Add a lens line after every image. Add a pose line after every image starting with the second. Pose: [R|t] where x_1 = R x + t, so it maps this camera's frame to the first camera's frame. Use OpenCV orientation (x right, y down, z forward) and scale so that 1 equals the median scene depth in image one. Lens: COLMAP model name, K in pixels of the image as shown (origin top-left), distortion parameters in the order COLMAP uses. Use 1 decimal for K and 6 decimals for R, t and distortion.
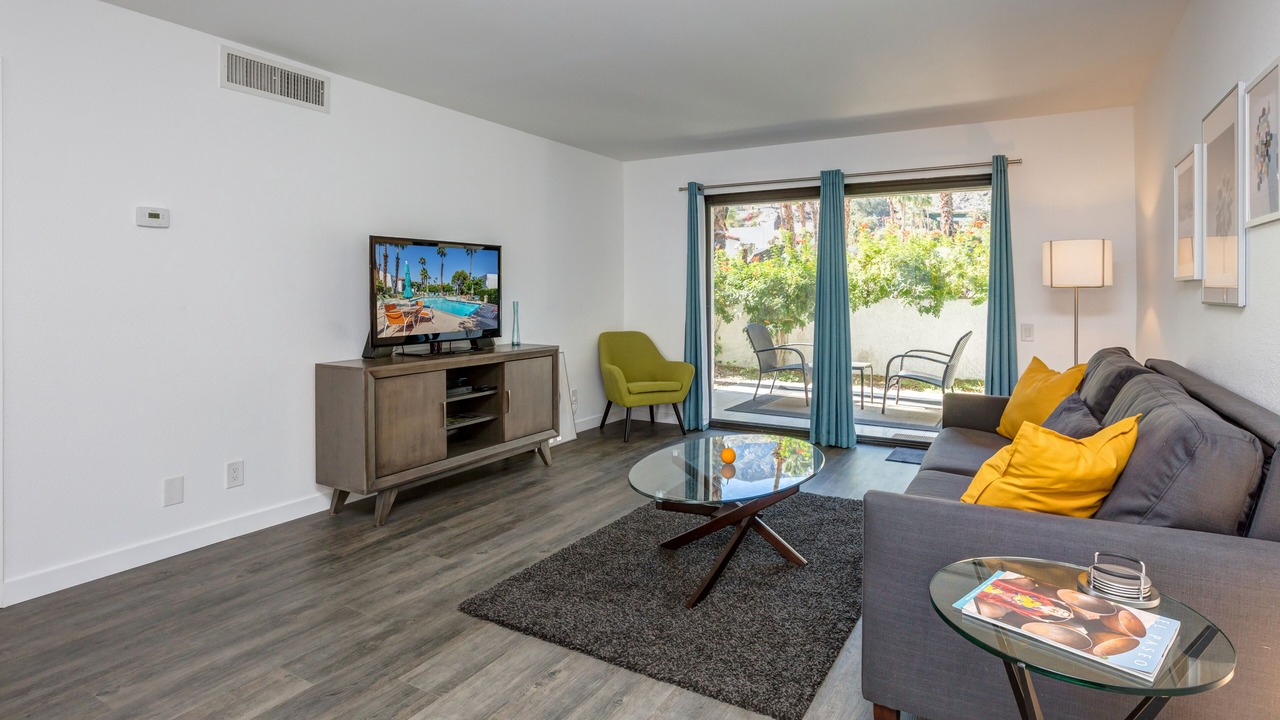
lens RADIAL K [[645.6, 0, 670.0], [0, 645.6, 346.1], [0, 0, 1]] dist [-0.025488, 0.010987]
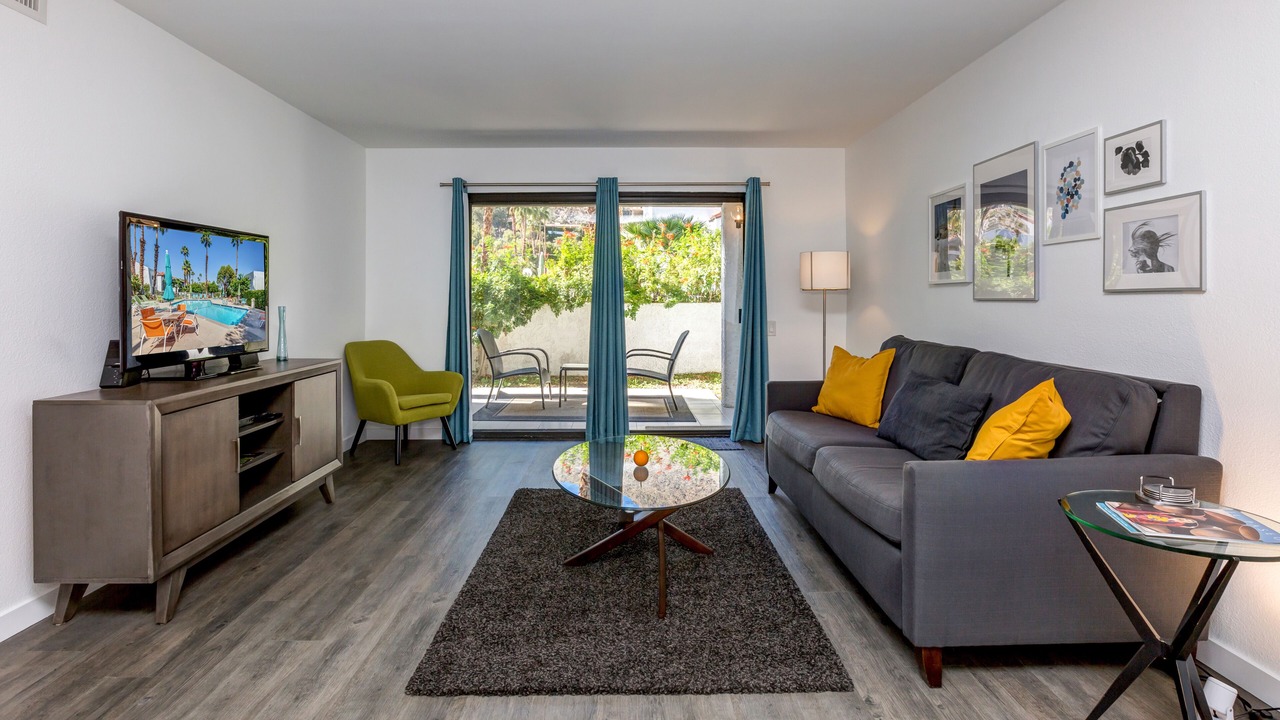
lens RADIAL K [[645.6, 0, 621.7], [0, 645.6, 324.7], [0, 0, 1]] dist [-0.025488, 0.010987]
pose [[0.864179, -0.019375, 0.502811, -0.338468], [0.041649, 0.998584, -0.033103, -0.001928], [-0.501458, 0.049548, 0.863762, 0.119963]]
